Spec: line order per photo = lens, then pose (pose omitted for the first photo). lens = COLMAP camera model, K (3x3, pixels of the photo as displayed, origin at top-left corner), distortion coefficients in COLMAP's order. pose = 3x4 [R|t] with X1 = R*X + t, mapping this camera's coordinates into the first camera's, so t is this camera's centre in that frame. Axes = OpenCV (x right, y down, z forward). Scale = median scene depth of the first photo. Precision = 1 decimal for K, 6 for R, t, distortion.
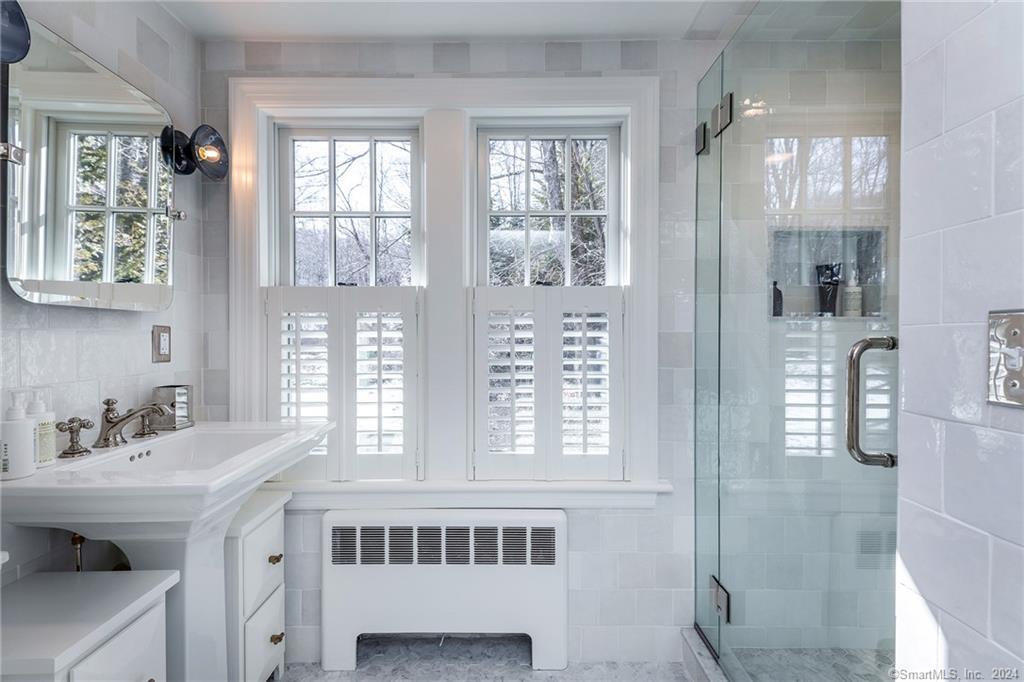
lens RADIAL K [[457.3, 0, 519.7], [0, 457.3, 343.0], [0, 0, 1]] dist [0.013989, -0.005707]
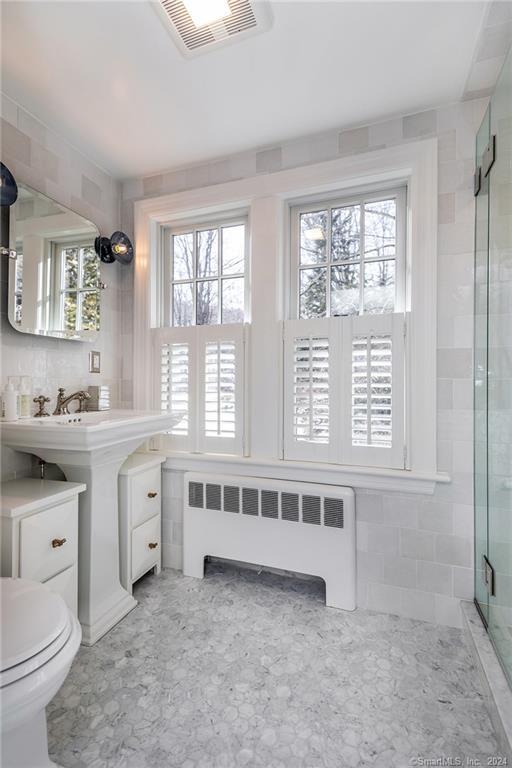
lens RADIAL K [[343.0, 0, 255.0], [0, 343.0, 378.6], [0, 0, 1]] dist [0.013989, -0.005707]
pose [[0.943678, -0.012694, -0.330621, 0.175541], [0.008286, 0.999857, -0.014741, 0.074717], [0.330761, 0.011172, 0.943648, -0.007023]]
